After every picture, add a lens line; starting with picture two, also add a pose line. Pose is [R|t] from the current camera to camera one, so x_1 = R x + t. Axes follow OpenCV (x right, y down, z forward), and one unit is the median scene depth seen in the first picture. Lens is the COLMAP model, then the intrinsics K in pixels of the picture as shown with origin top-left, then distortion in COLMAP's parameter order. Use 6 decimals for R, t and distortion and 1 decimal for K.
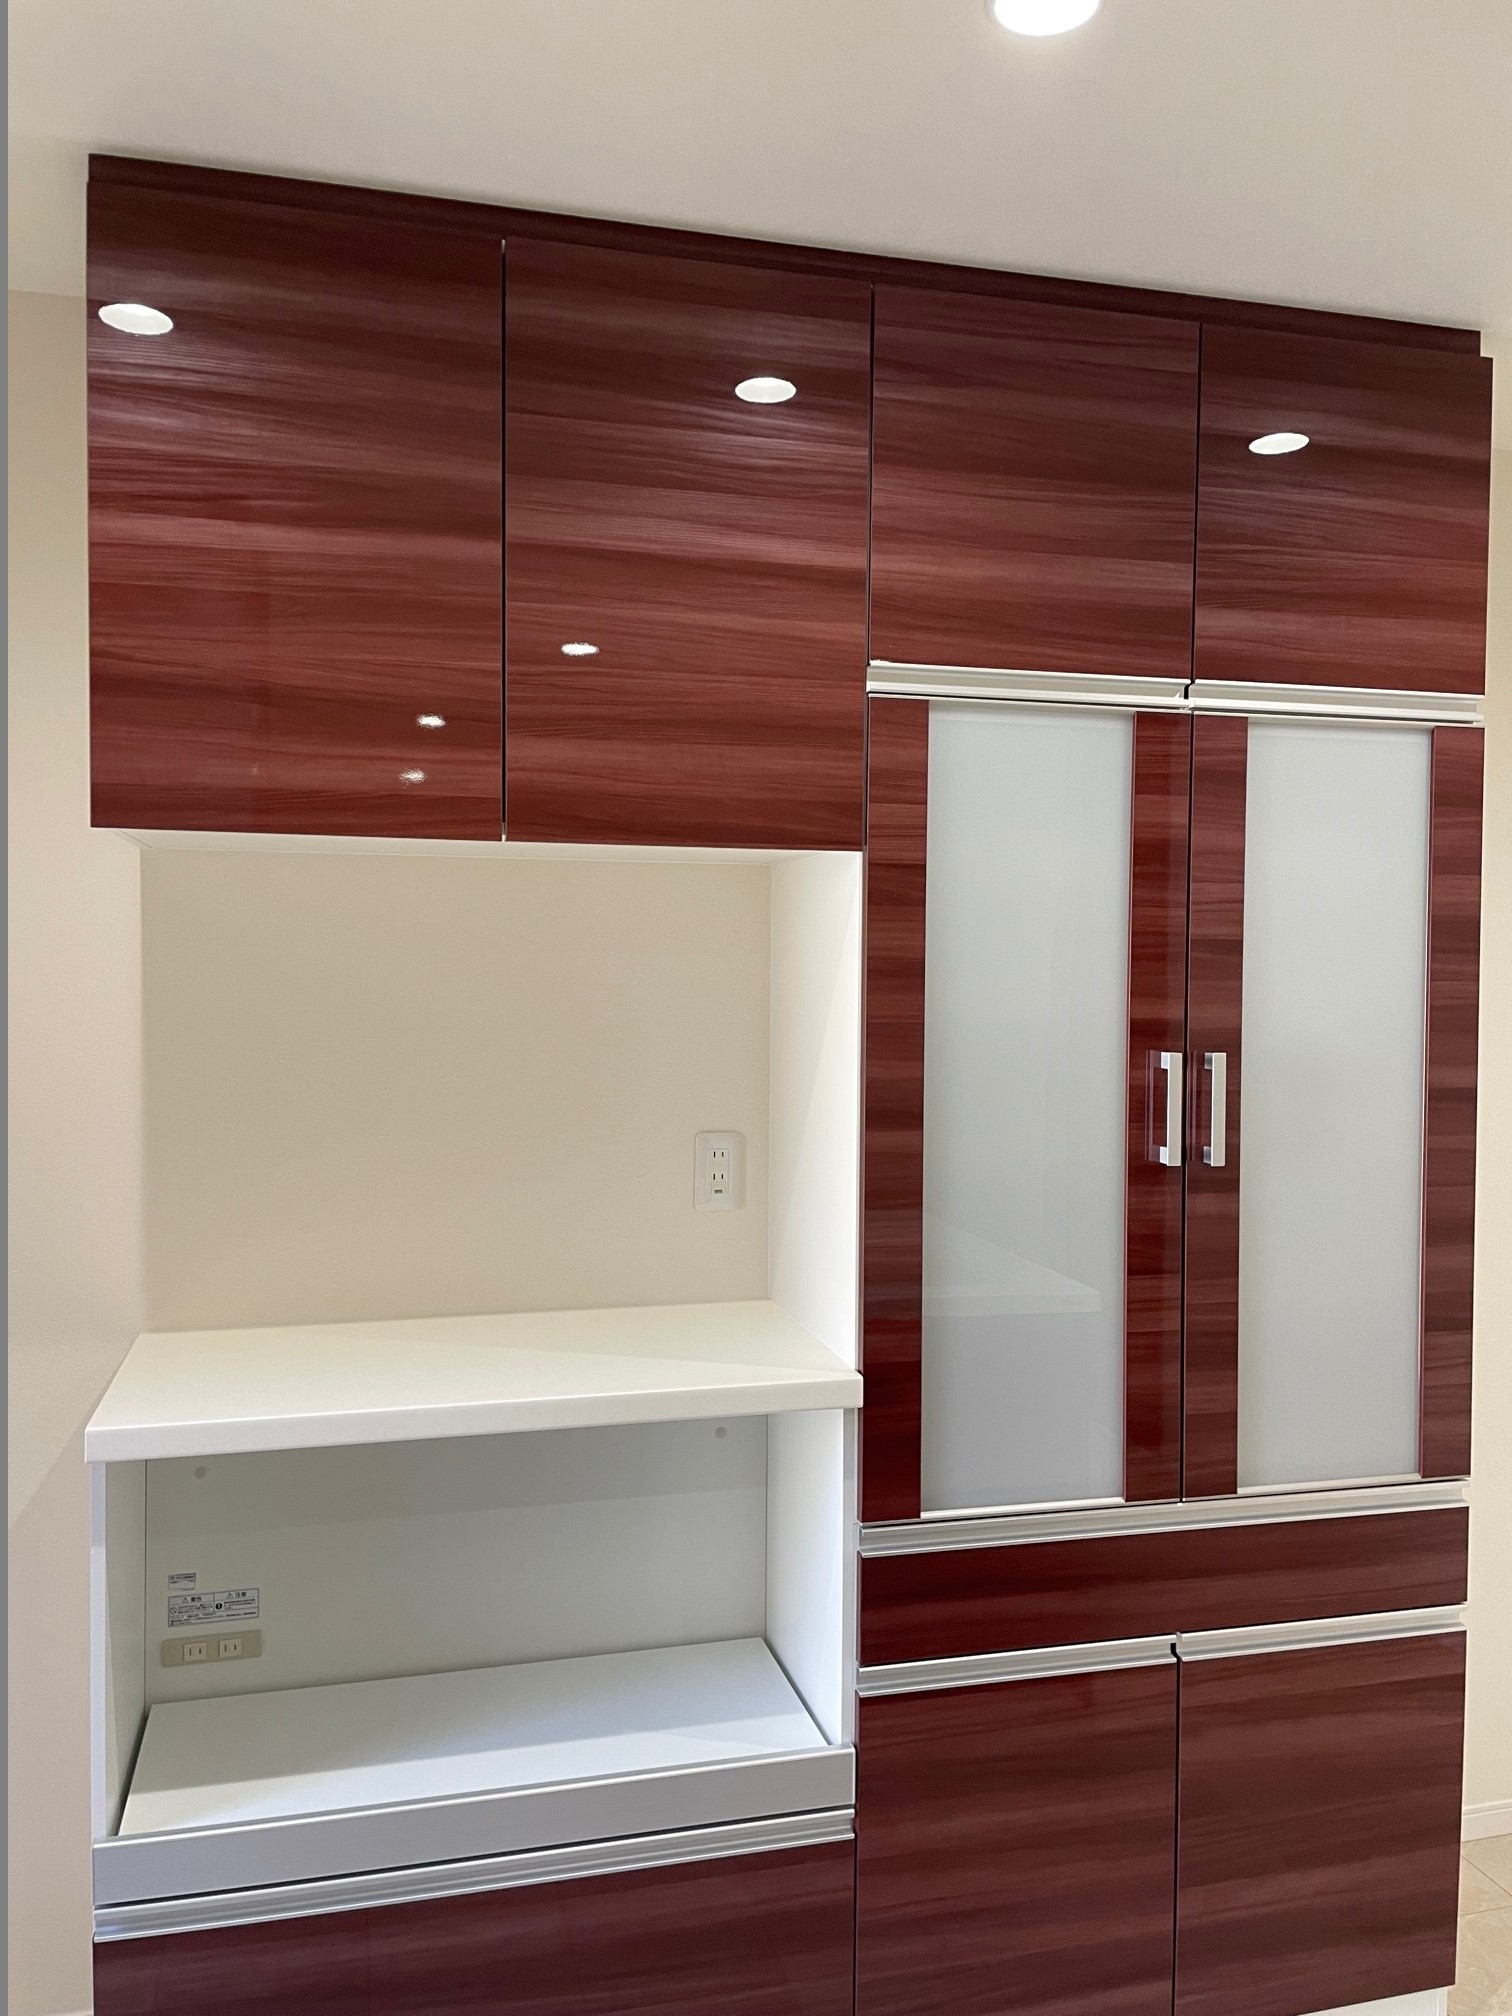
lens RADIAL K [[1539.9, 0, 767.7], [0, 1539.9, 1008.1], [0, 0, 1]] dist [0.006349, -0.001956]
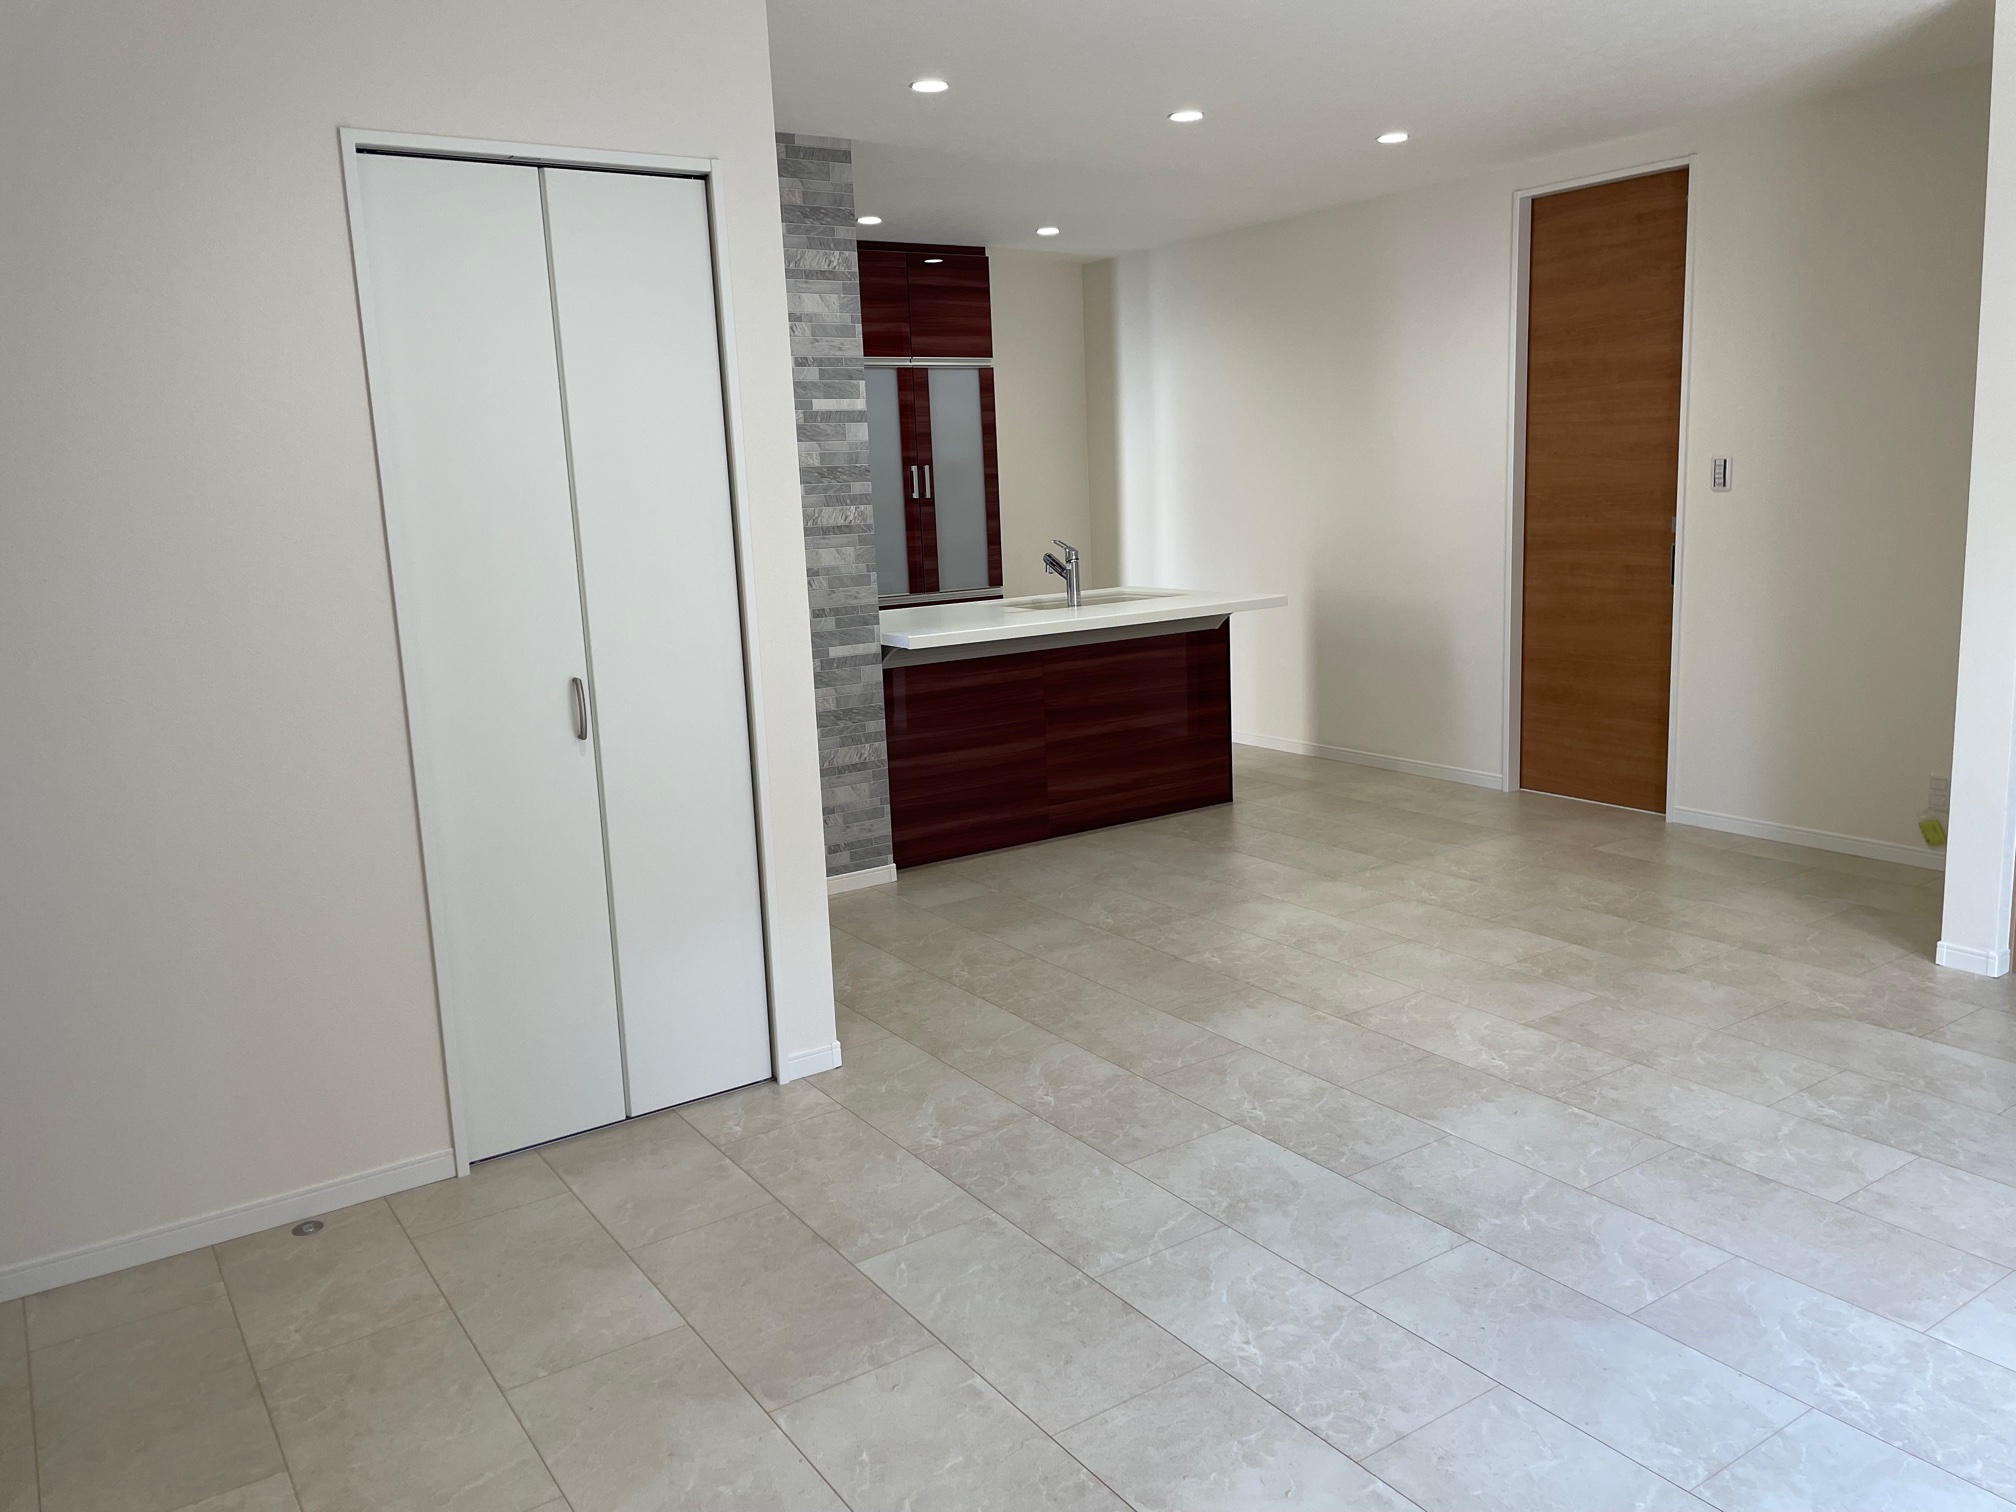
lens RADIAL K [[1539.9, 0, 1008.2], [0, 1539.9, 748.2], [0, 0, 1]] dist [0.006349, -0.001956]
pose [[0.936983, -0.108068, 0.332241, -0.767035], [0.059420, 0.986396, 0.153270, 0.136478], [-0.344285, -0.123870, 0.930658, -2.404645]]
